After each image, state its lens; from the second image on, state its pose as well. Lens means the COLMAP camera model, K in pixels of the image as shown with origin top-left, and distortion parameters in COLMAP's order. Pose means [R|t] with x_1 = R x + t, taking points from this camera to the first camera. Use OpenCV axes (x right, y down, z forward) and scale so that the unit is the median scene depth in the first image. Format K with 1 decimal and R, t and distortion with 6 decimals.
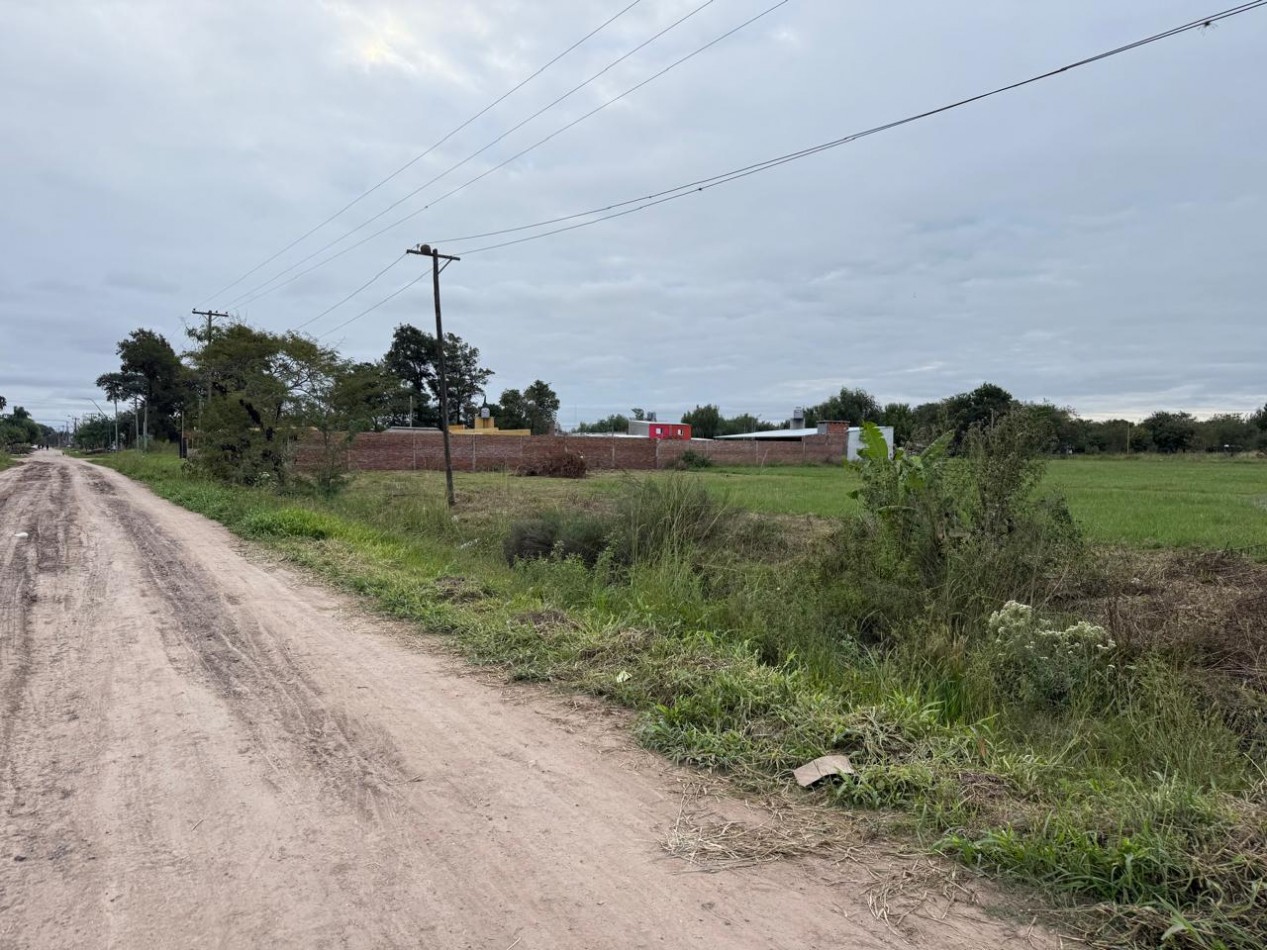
lens RADIAL K [[925.3, 0, 635.1], [0, 925.3, 489.4], [0, 0, 1]] dist [0.046642, -0.064400]
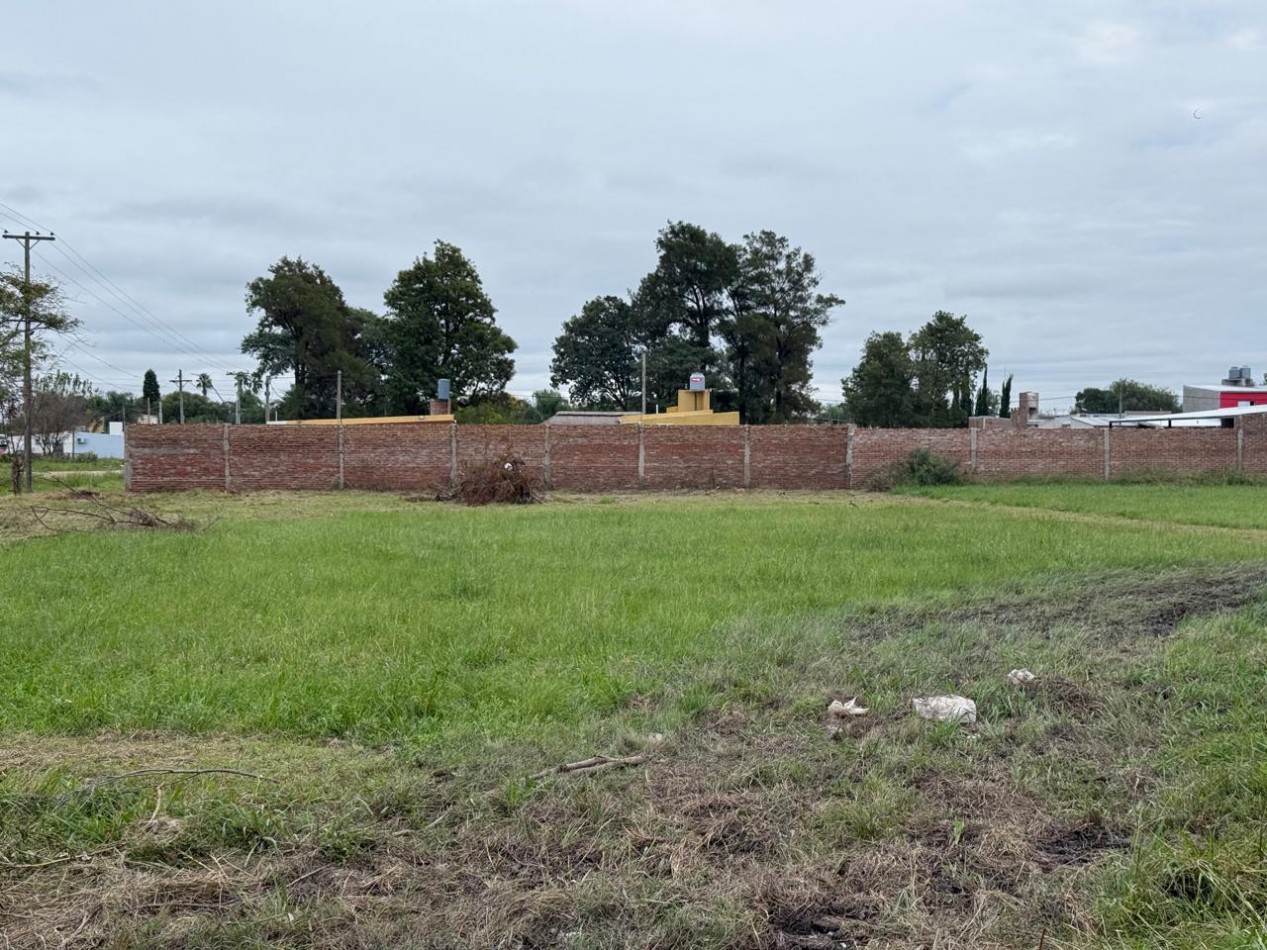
lens RADIAL K [[1874.1, 0, 648.4], [0, 1874.1, 471.5], [0, 0, 1]] dist [0.222359, -0.344992]
pose [[0.877947, -0.003546, -0.478745, 0.333458], [-0.012283, 0.999477, -0.029929, 0.000182], [0.478600, 0.032156, 0.877444, 0.054735]]
